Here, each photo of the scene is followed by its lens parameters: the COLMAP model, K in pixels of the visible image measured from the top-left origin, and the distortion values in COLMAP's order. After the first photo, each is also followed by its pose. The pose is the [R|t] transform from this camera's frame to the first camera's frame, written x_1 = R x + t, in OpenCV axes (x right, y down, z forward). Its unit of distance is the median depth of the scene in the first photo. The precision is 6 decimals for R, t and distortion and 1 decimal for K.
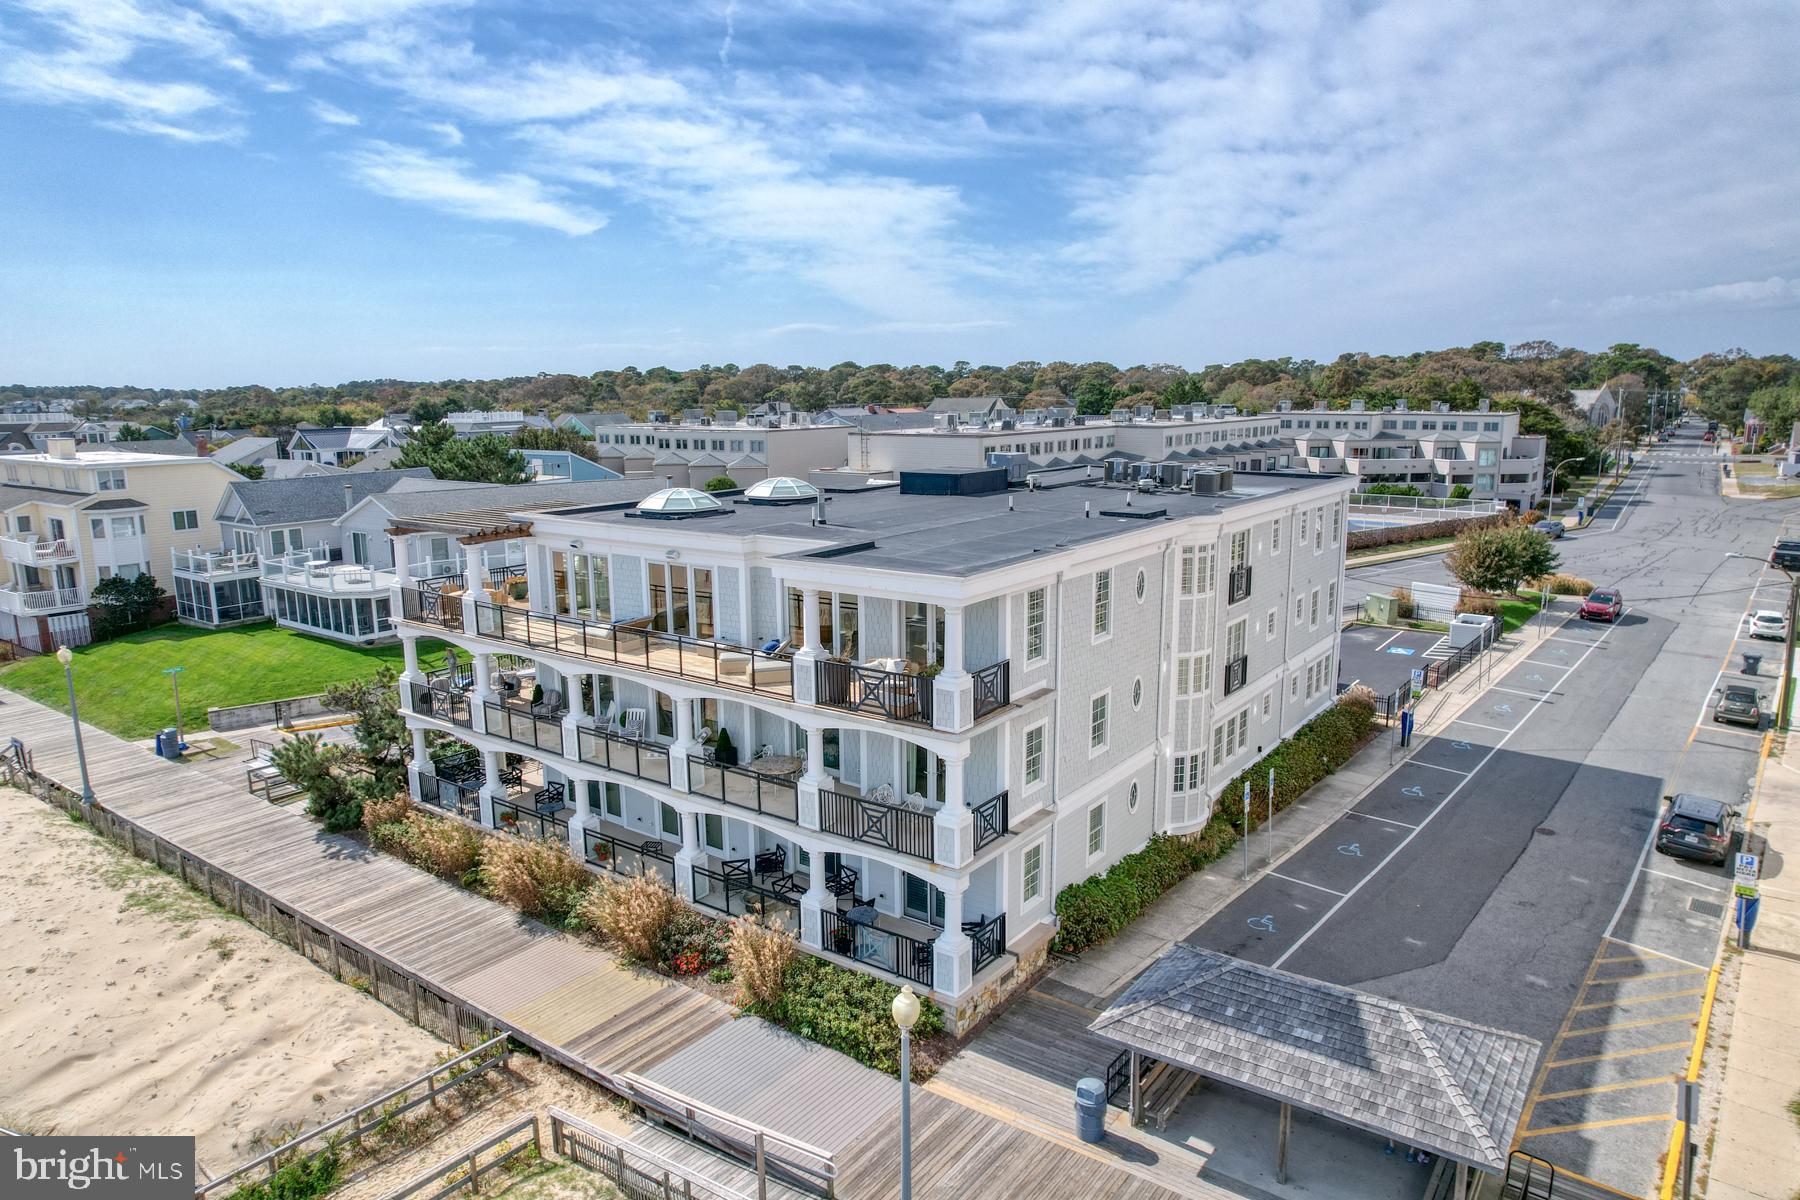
lens RADIAL K [[1149.3, 0, 896.8], [0, 1149.3, 604.5], [0, 0, 1]] dist [-0.077251, 0.061316]
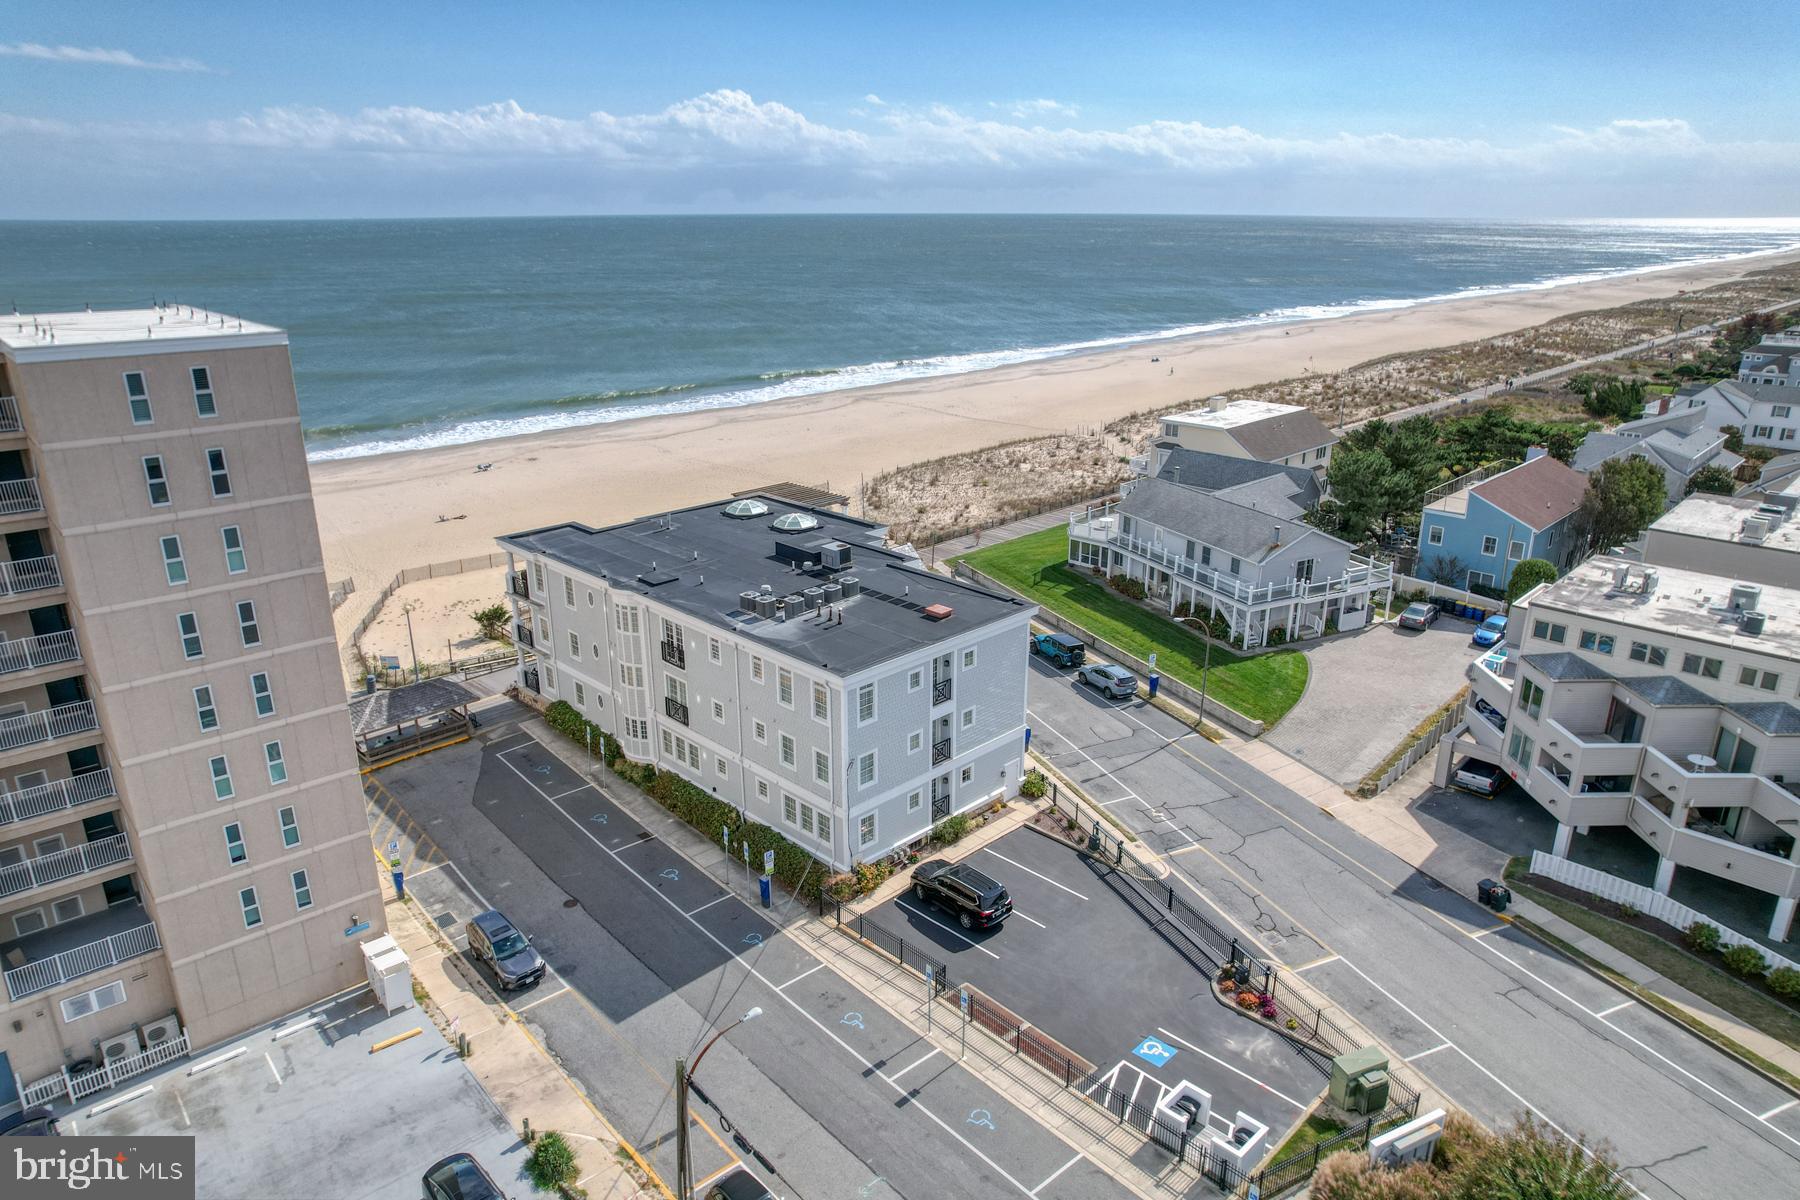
lens RADIAL K [[1156.7, 0, 898.7], [0, 1156.7, 604.9], [0, 0, 1]] dist [-0.093115, 0.086182]
pose [[-0.155116, 0.328715, -0.931604, 1.836759], [-0.182644, 0.917219, 0.354050, -0.747808], [0.970866, 0.225070, -0.082238, 1.553247]]
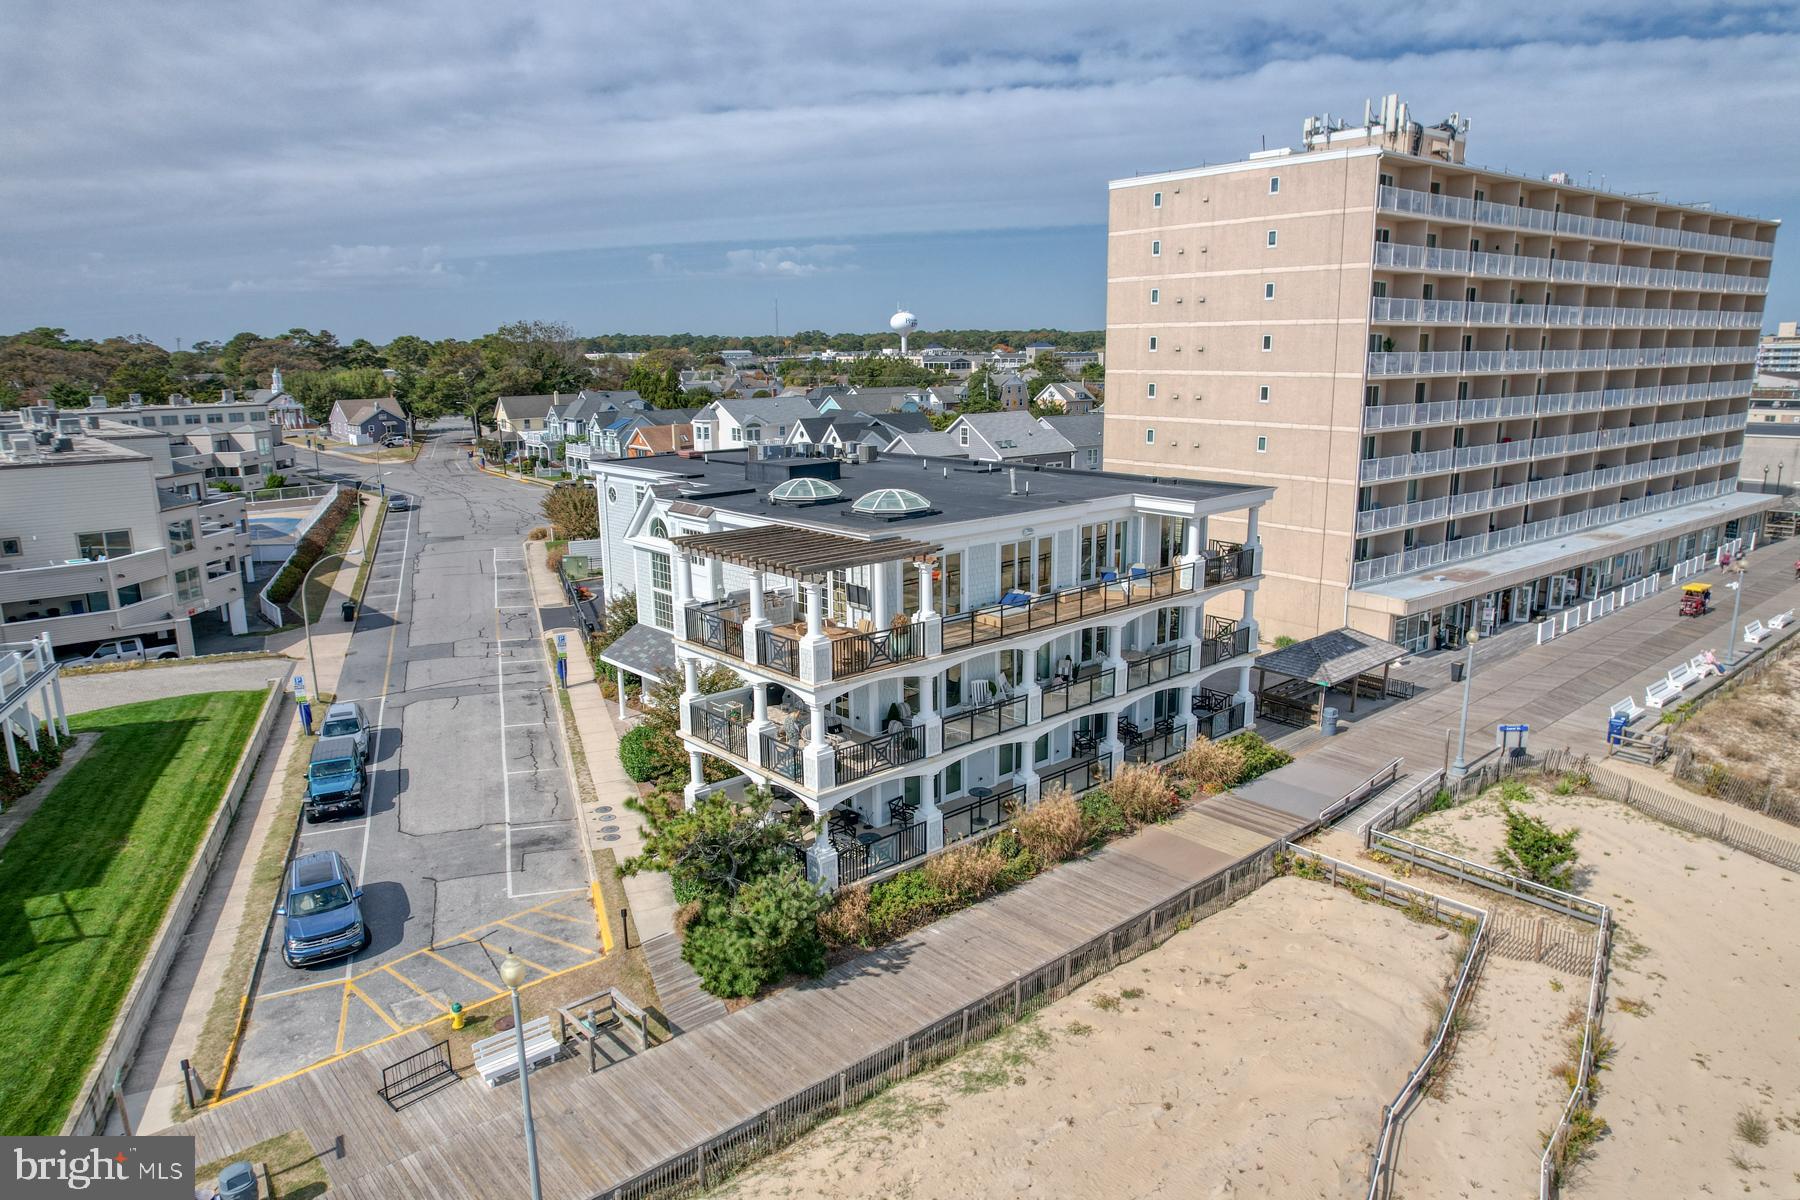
lens RADIAL K [[1161.1, 0, 899.5], [0, 1161.1, 607.1], [0, 0, 1]] dist [-0.084019, 0.071264]
pose [[0.216288, -0.208952, 0.953708, -1.313119], [0.193927, 0.966561, 0.167788, -0.184653], [-0.956876, 0.148659, 0.249577, 0.780361]]
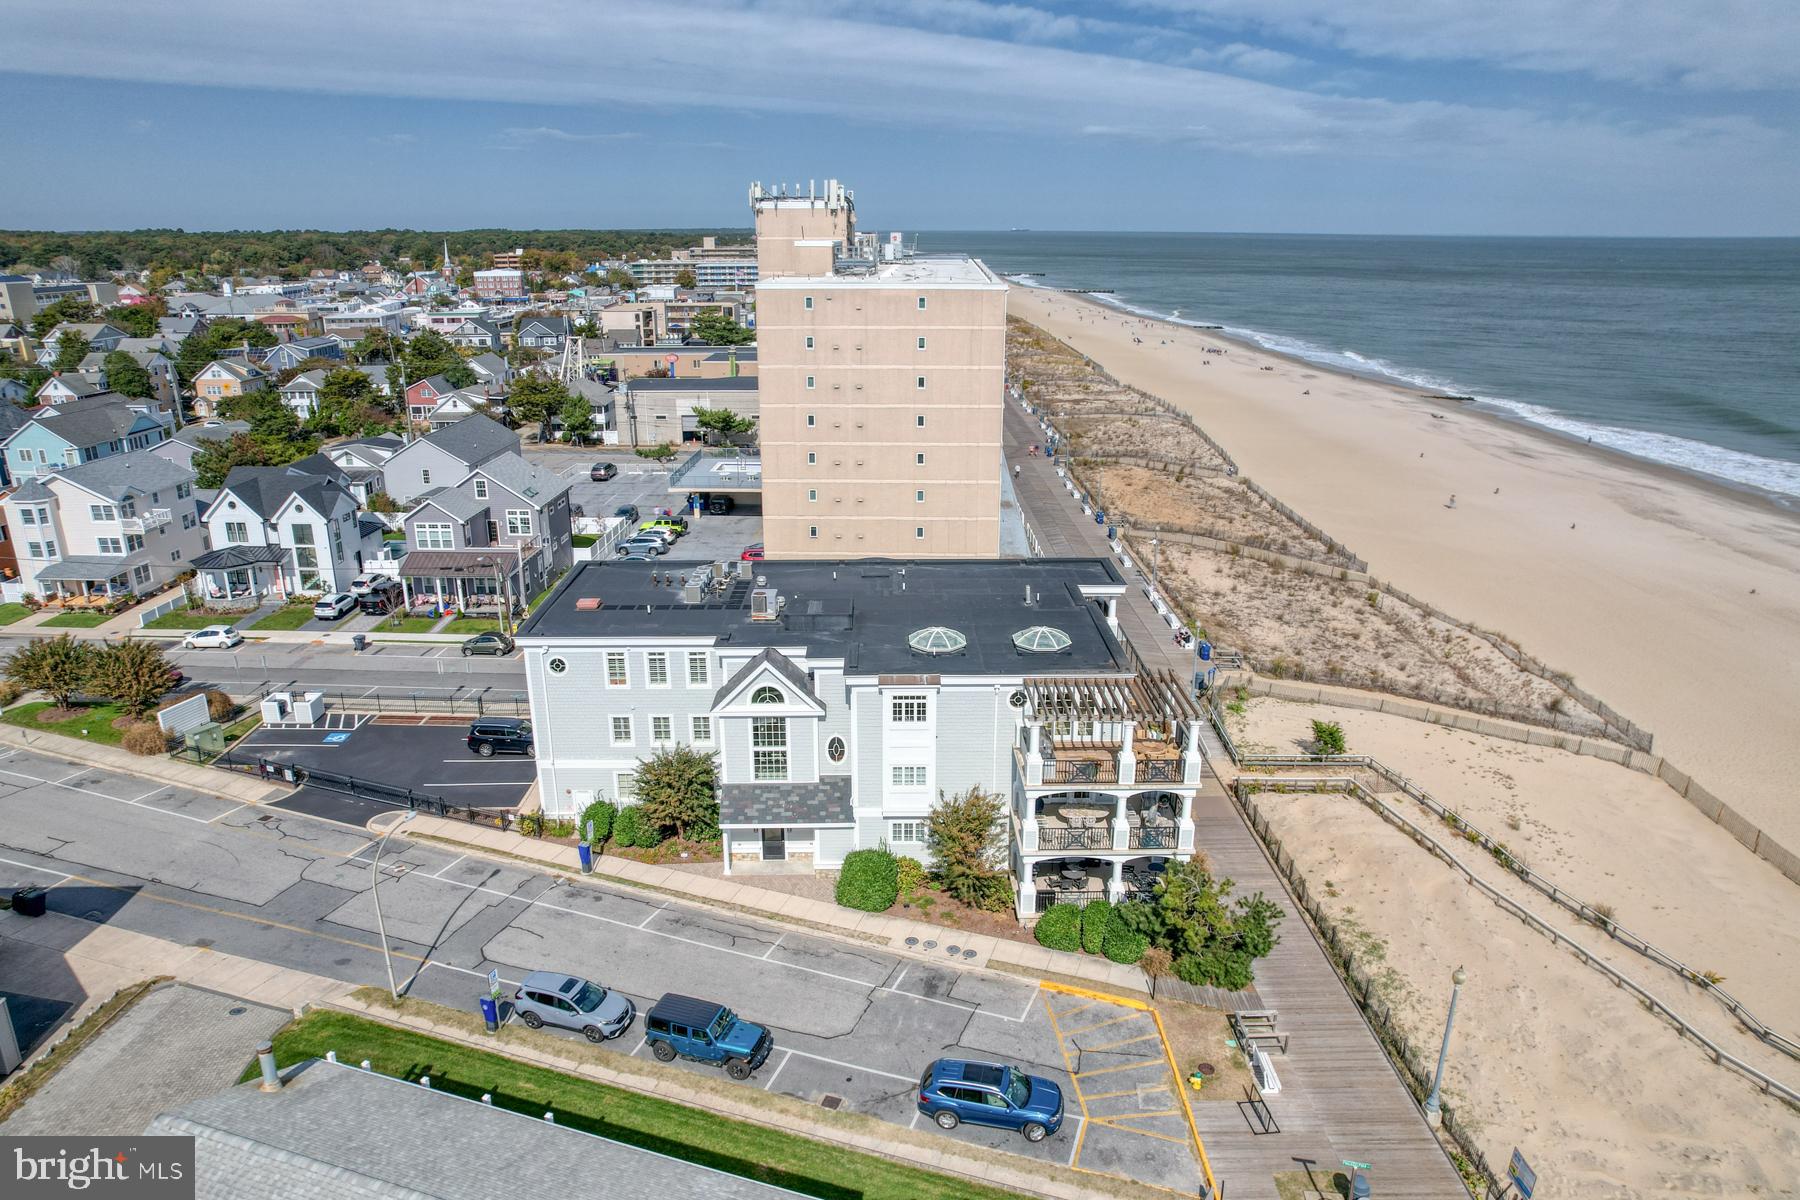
lens RADIAL K [[1162.7, 0, 897.0], [0, 1162.7, 604.6], [0, 0, 1]] dist [-0.080105, 0.065145]
pose [[-0.602671, -0.239791, 0.761109, -1.266345], [0.154554, 0.900649, 0.406134, -0.803585], [-0.782879, 0.362398, -0.505735, 1.990440]]
